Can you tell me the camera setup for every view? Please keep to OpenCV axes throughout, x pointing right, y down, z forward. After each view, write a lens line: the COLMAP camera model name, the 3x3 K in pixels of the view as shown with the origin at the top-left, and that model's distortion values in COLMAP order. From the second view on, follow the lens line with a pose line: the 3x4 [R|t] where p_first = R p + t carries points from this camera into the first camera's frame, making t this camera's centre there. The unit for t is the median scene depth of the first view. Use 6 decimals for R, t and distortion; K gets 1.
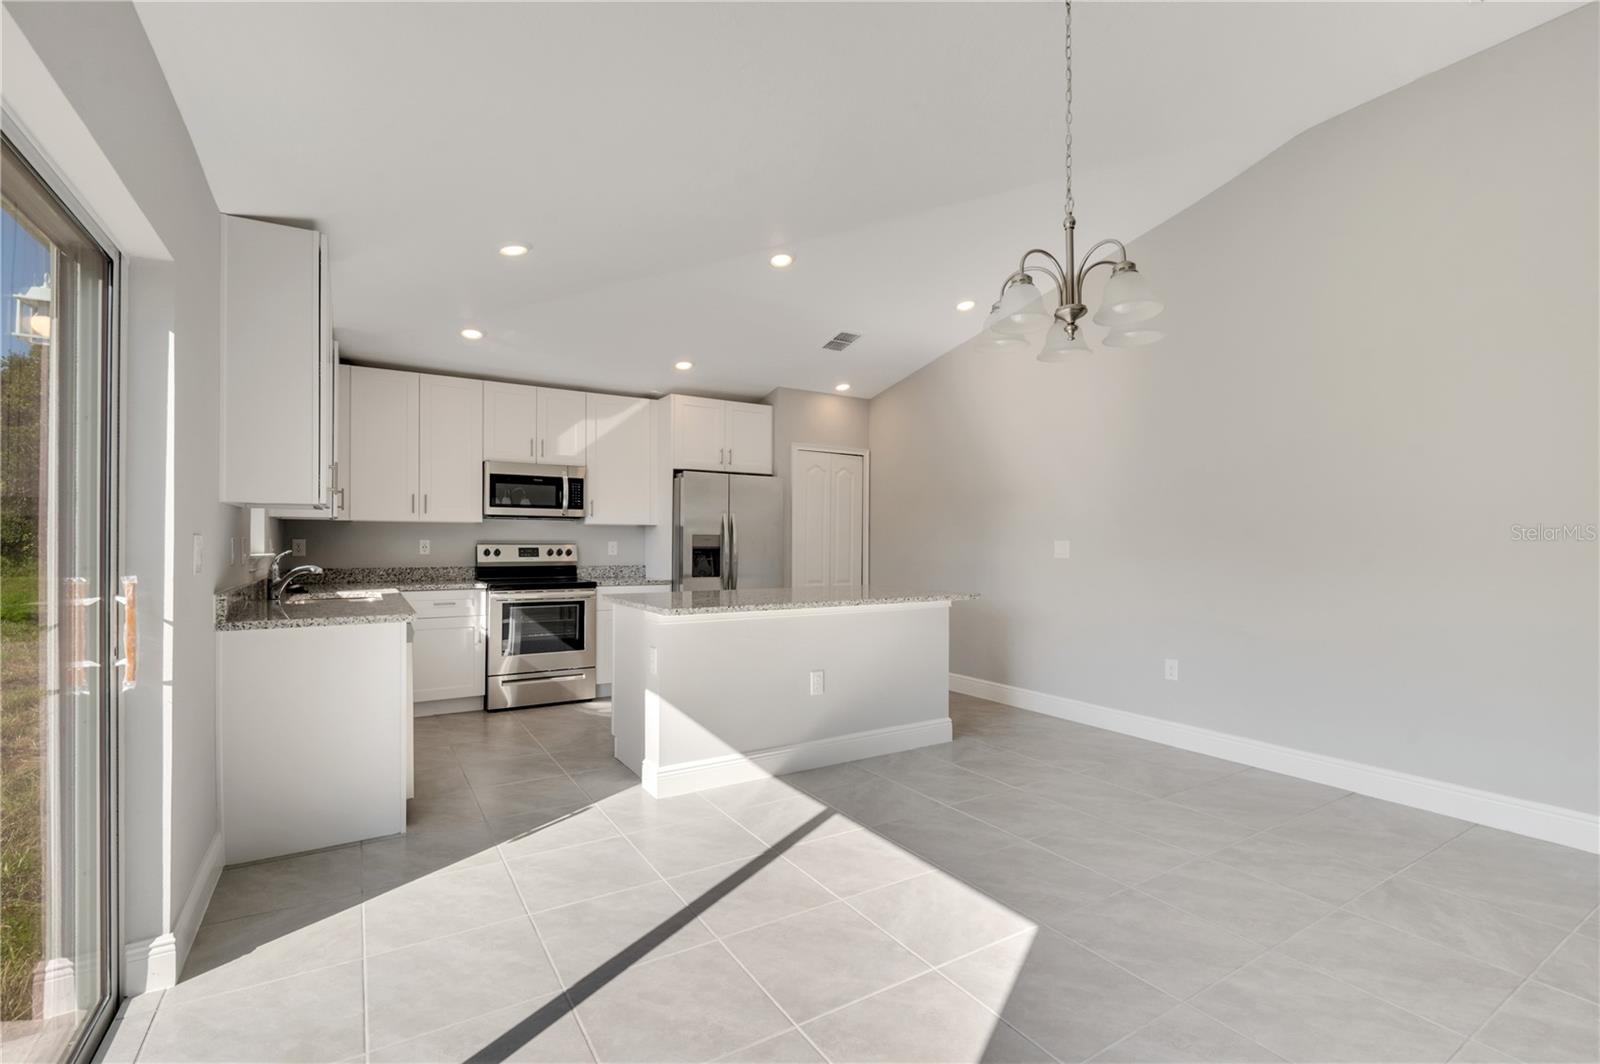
lens RADIAL K [[712.7, 0, 801.6], [0, 712.7, 541.1], [0, 0, 1]] dist [0.007296, -0.005521]
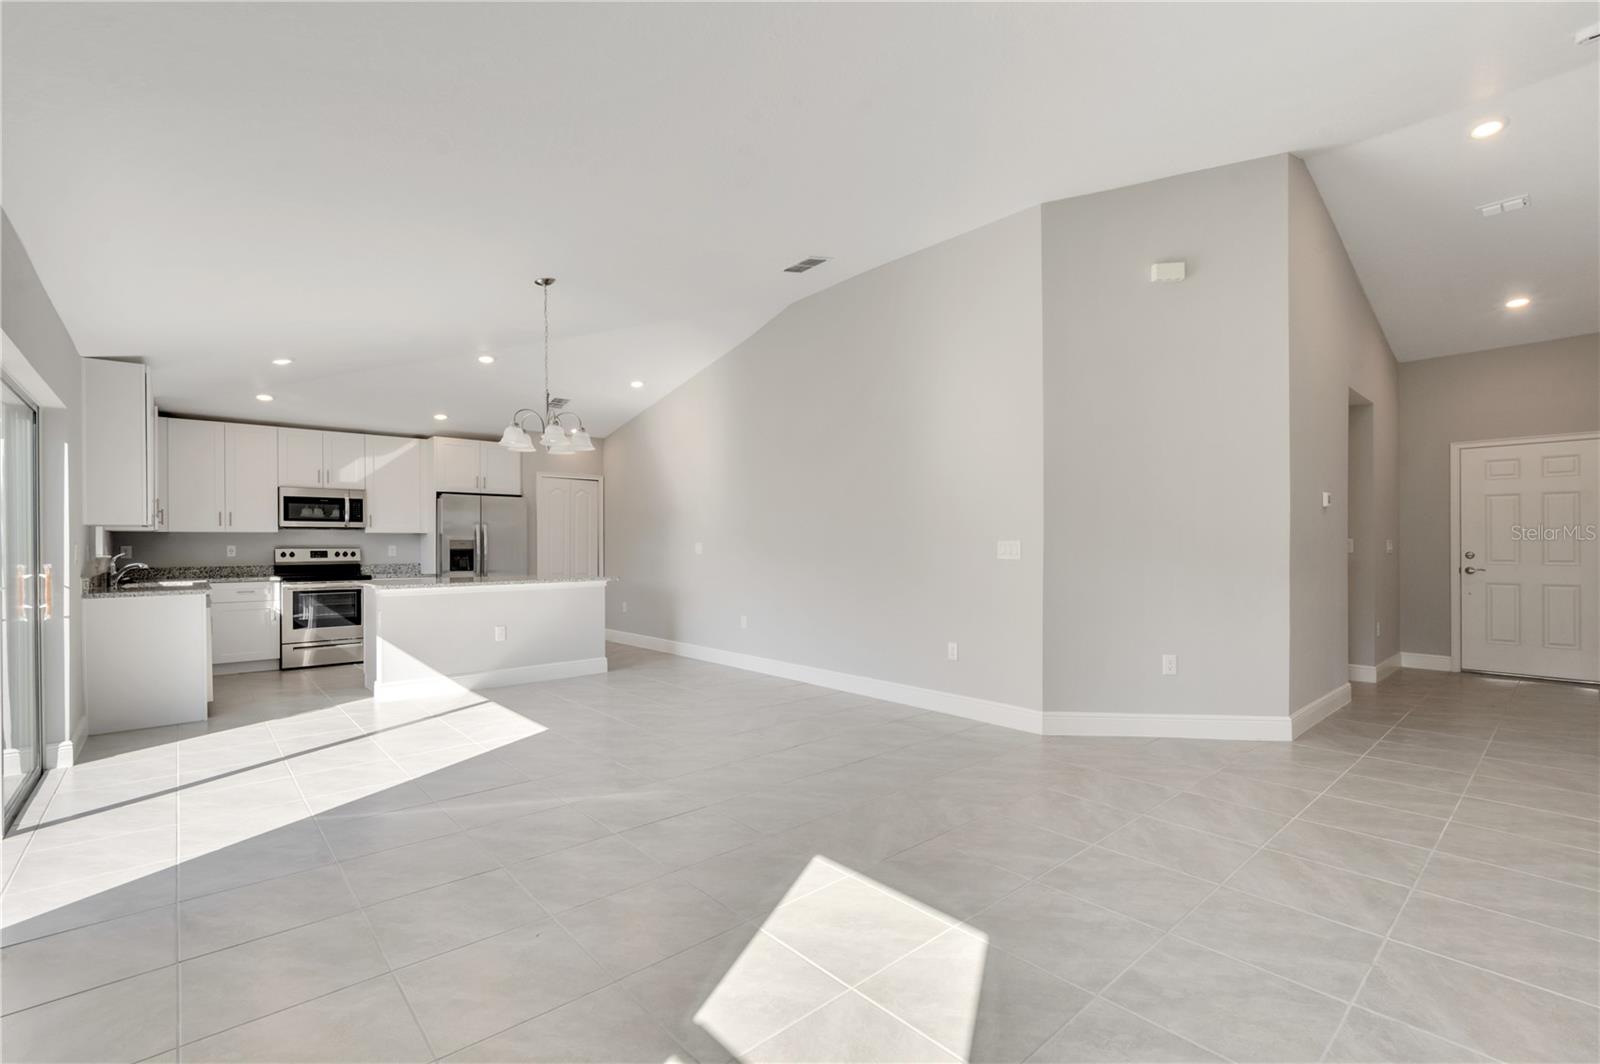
lens RADIAL K [[712.7, 0, 798.0], [0, 712.7, 545.8], [0, 0, 1]] dist [0.007296, -0.005521]
pose [[0.987729, -0.008101, 0.155967, 0.324024], [0.007528, 0.999963, 0.004265, 0.001027], [-0.155996, -0.003039, 0.987753, -0.505400]]
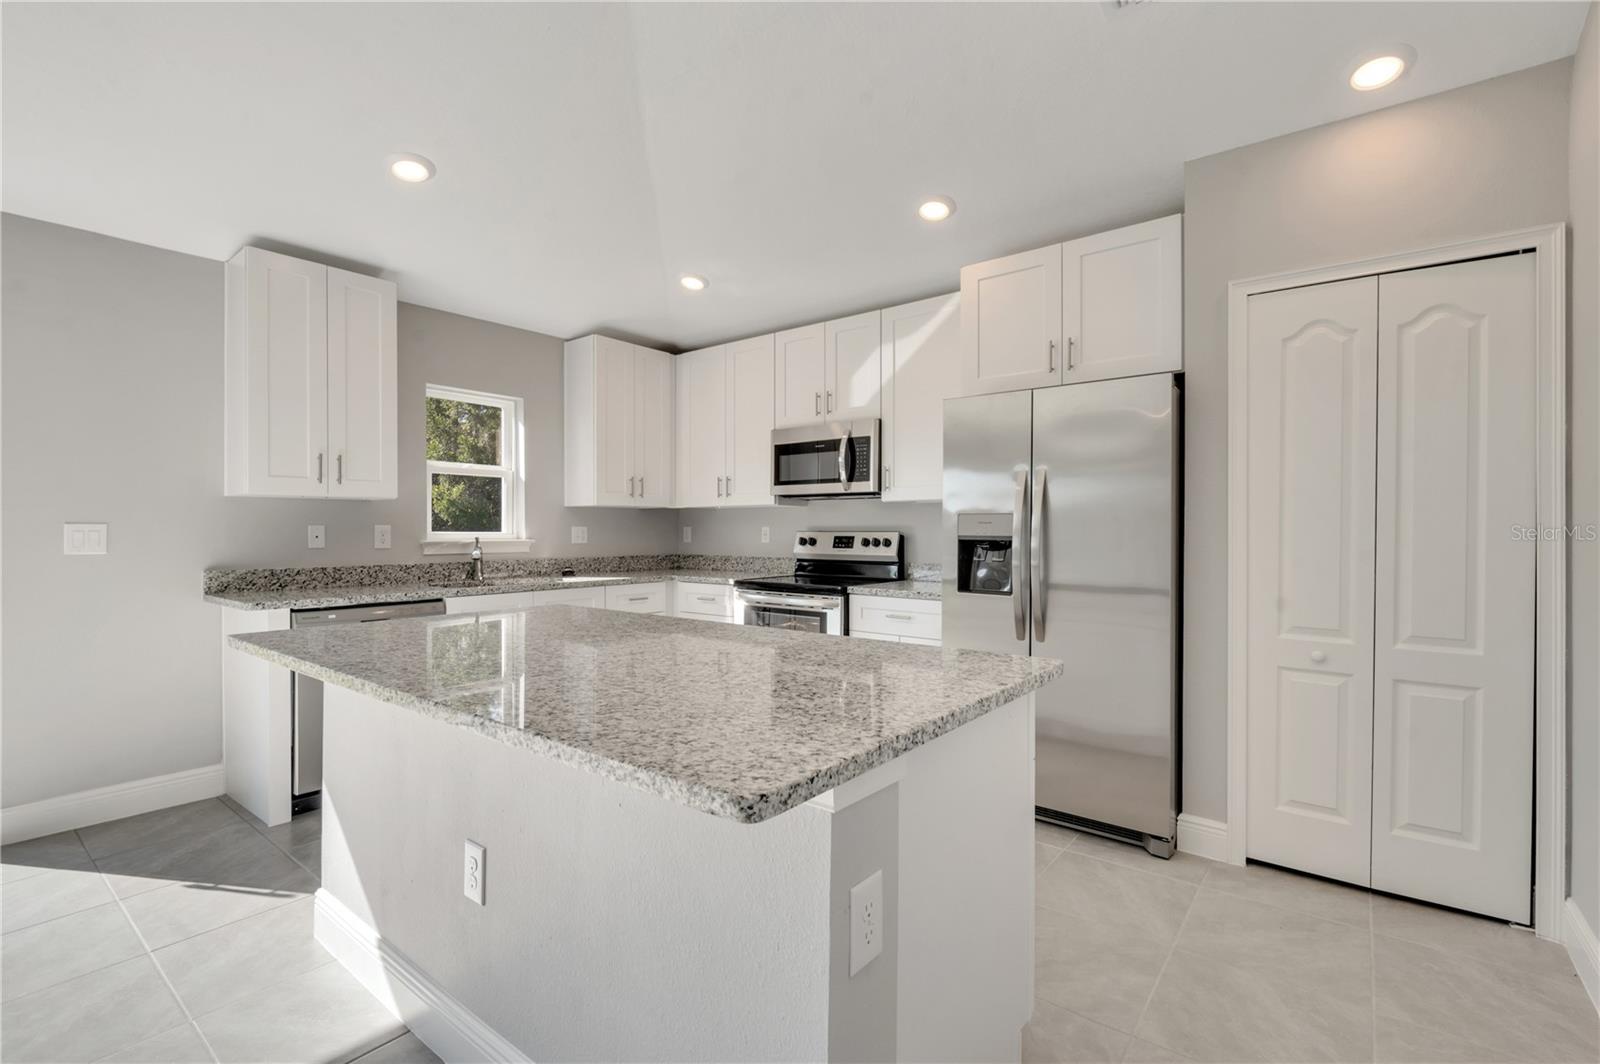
lens RADIAL K [[712.7, 0, 803.1], [0, 712.7, 527.7], [0, 0, 1]] dist [0.007296, -0.005521]
pose [[0.346317, -0.005950, -0.938099, 0.350927], [0.003534, 0.999981, -0.005038, 0.004387], [0.938111, -0.001570, 0.346331, 0.772098]]
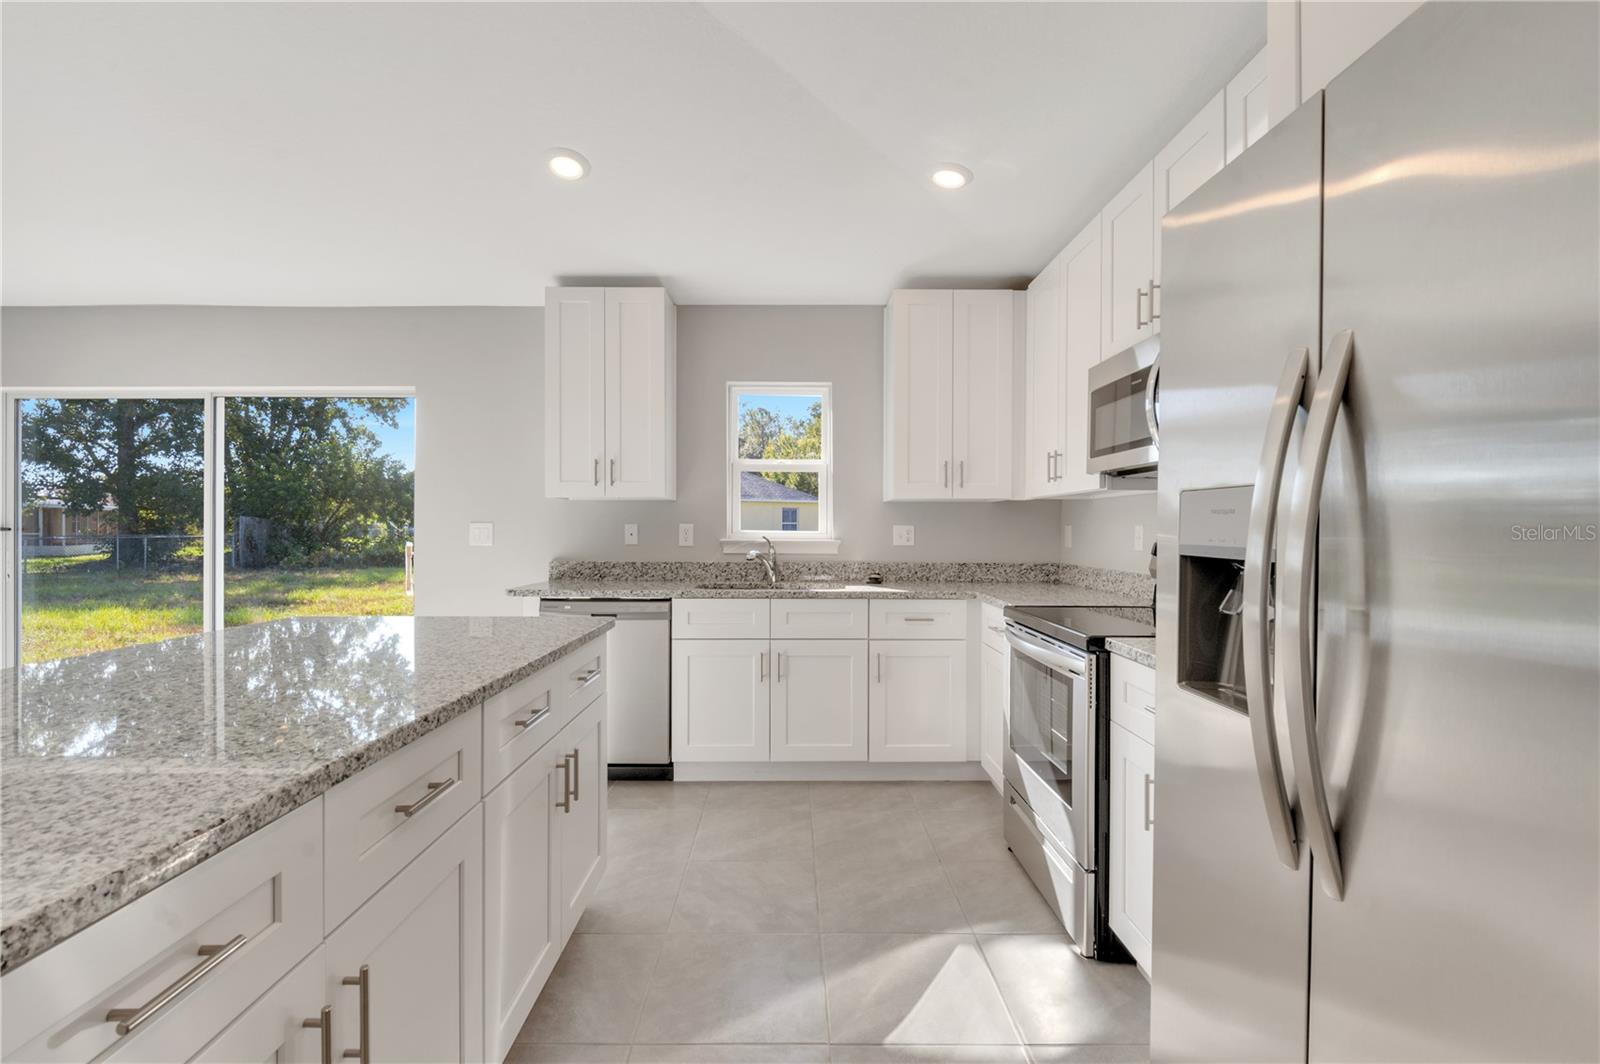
lens RADIAL K [[712.7, 0, 788.4], [0, 712.7, 528.8], [0, 0, 1]] dist [0.007296, -0.005521]
pose [[-0.526233, -0.004342, -0.850329, 0.107027], [-0.002781, 0.999990, -0.003386, 0.003900], [0.850336, 0.000583, -0.526240, 1.117622]]
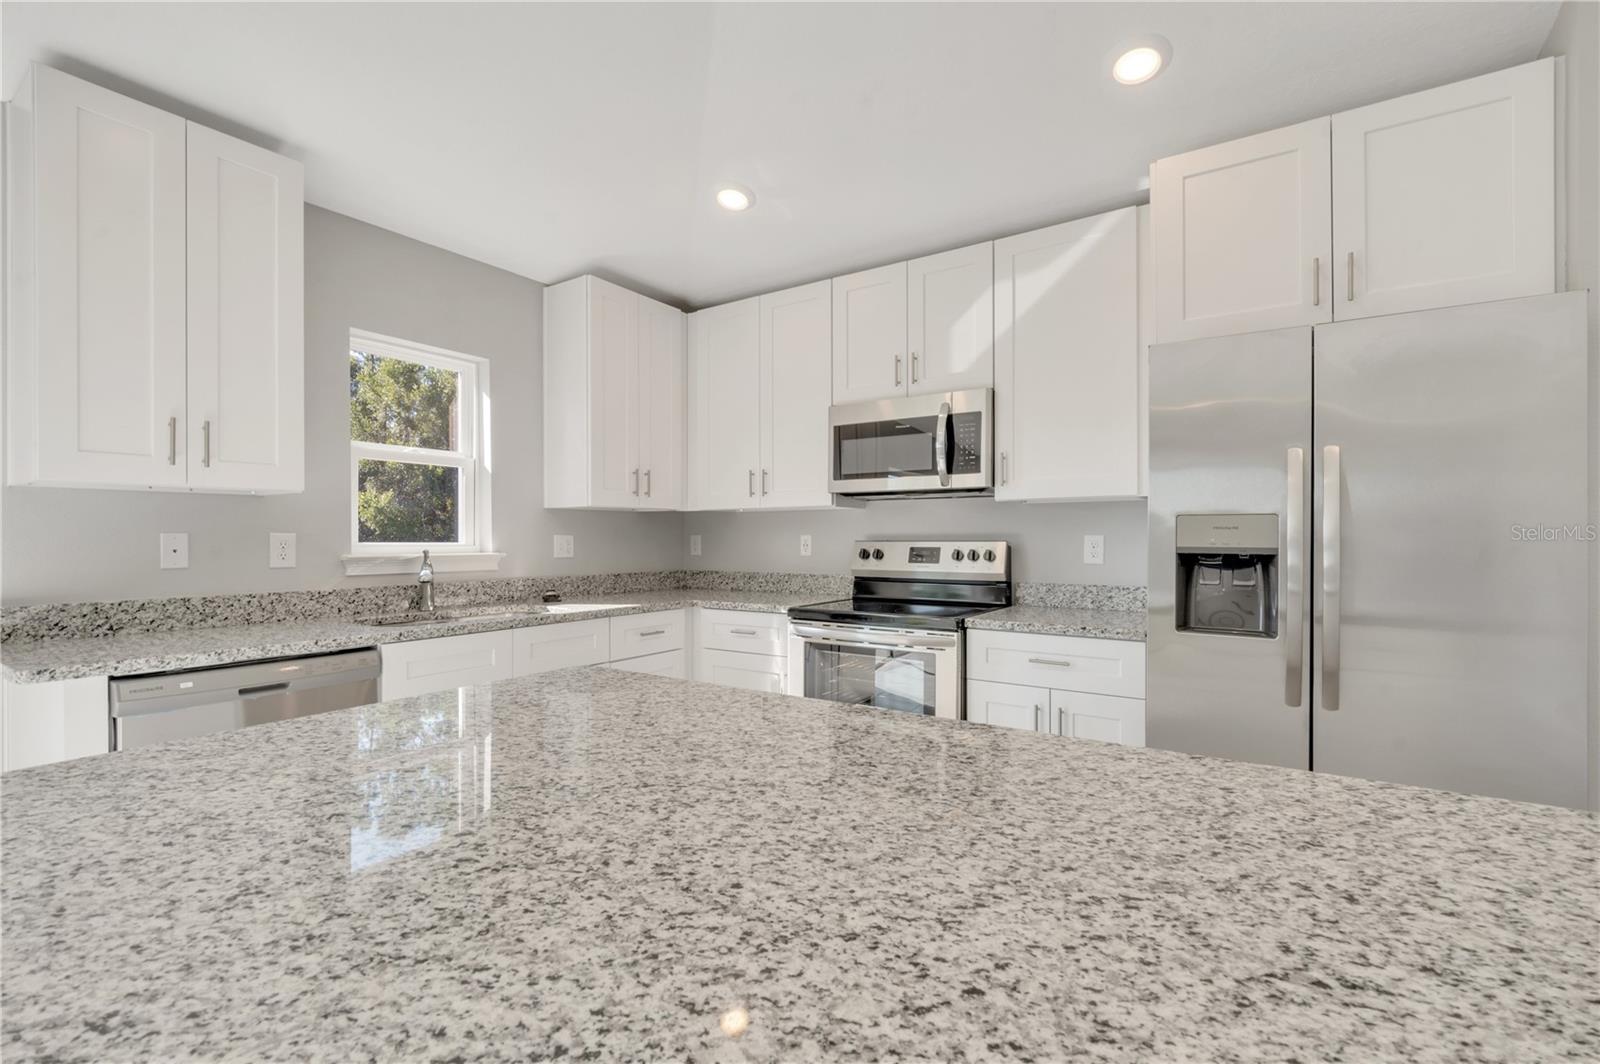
lens RADIAL K [[712.7, 0, 797.8], [0, 712.7, 537.0], [0, 0, 1]] dist [0.007296, -0.005521]
pose [[0.413776, -0.006227, -0.910357, 0.111427], [0.005239, 0.999976, -0.004459, 0.003308], [0.910363, -0.002924, 0.413799, 0.740931]]
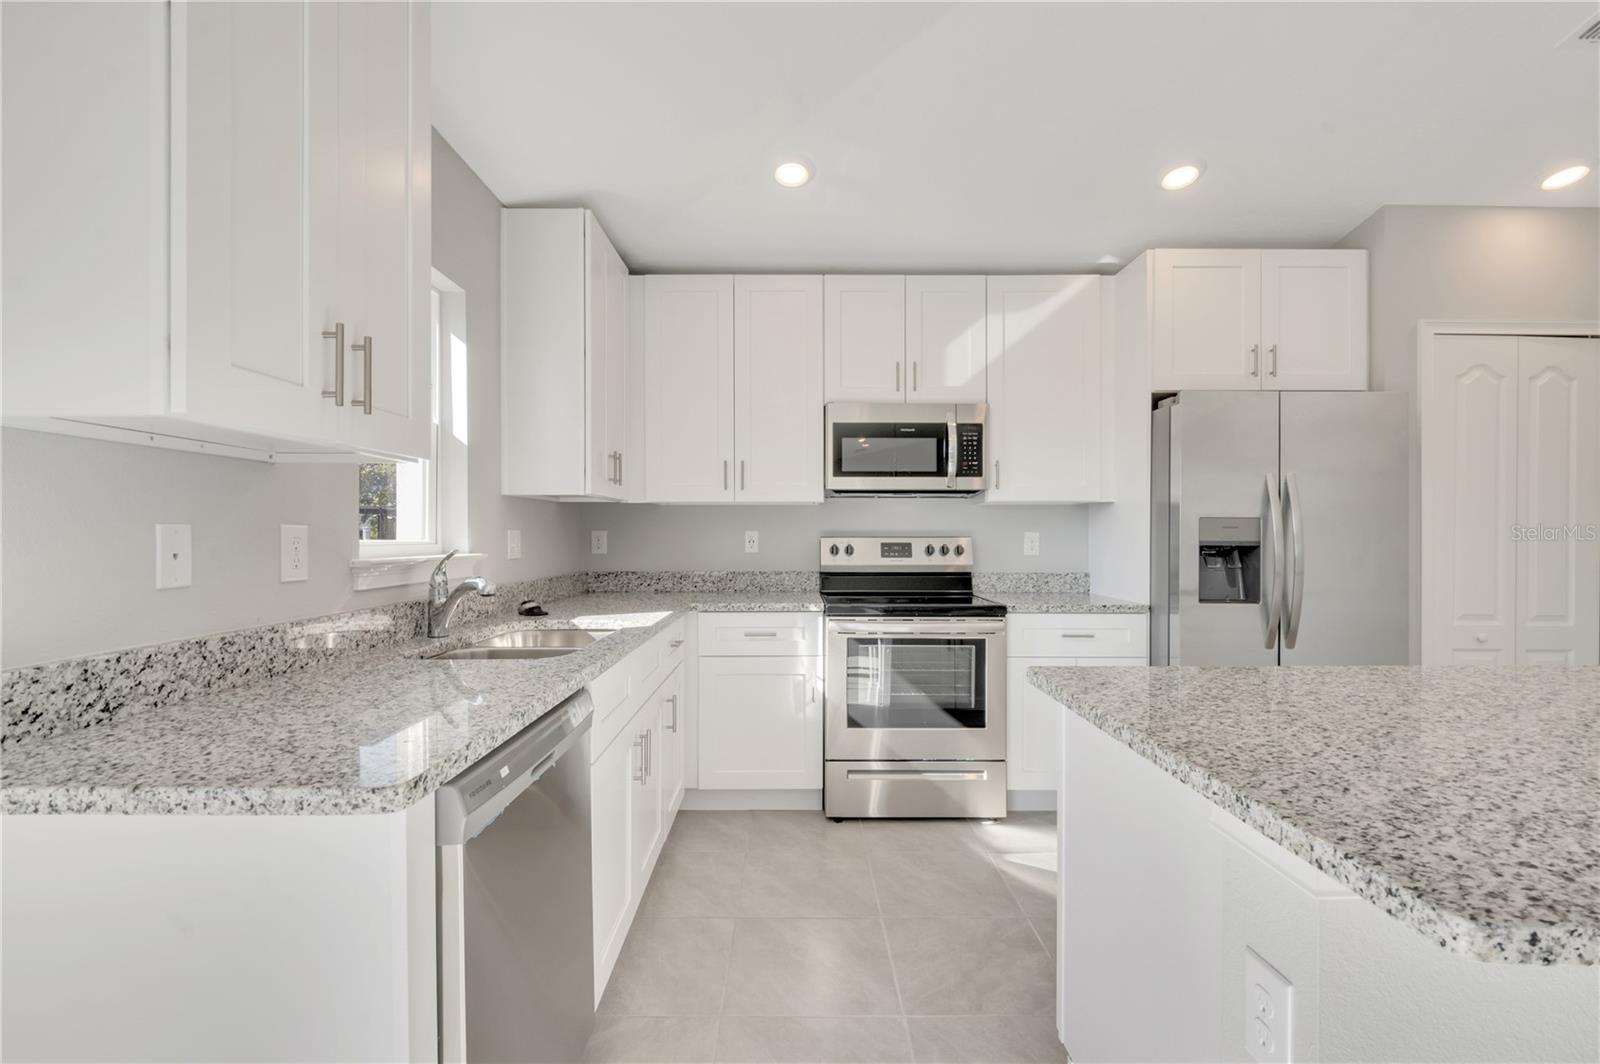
lens RADIAL K [[712.7, 0, 803.5], [0, 712.7, 534.5], [0, 0, 1]] dist [0.007296, -0.005521]
pose [[0.854775, -0.003988, -0.518983, -0.143548], [0.004848, 0.999988, 0.000302, 0.001585], [0.518976, -0.002774, 0.854784, 0.473786]]
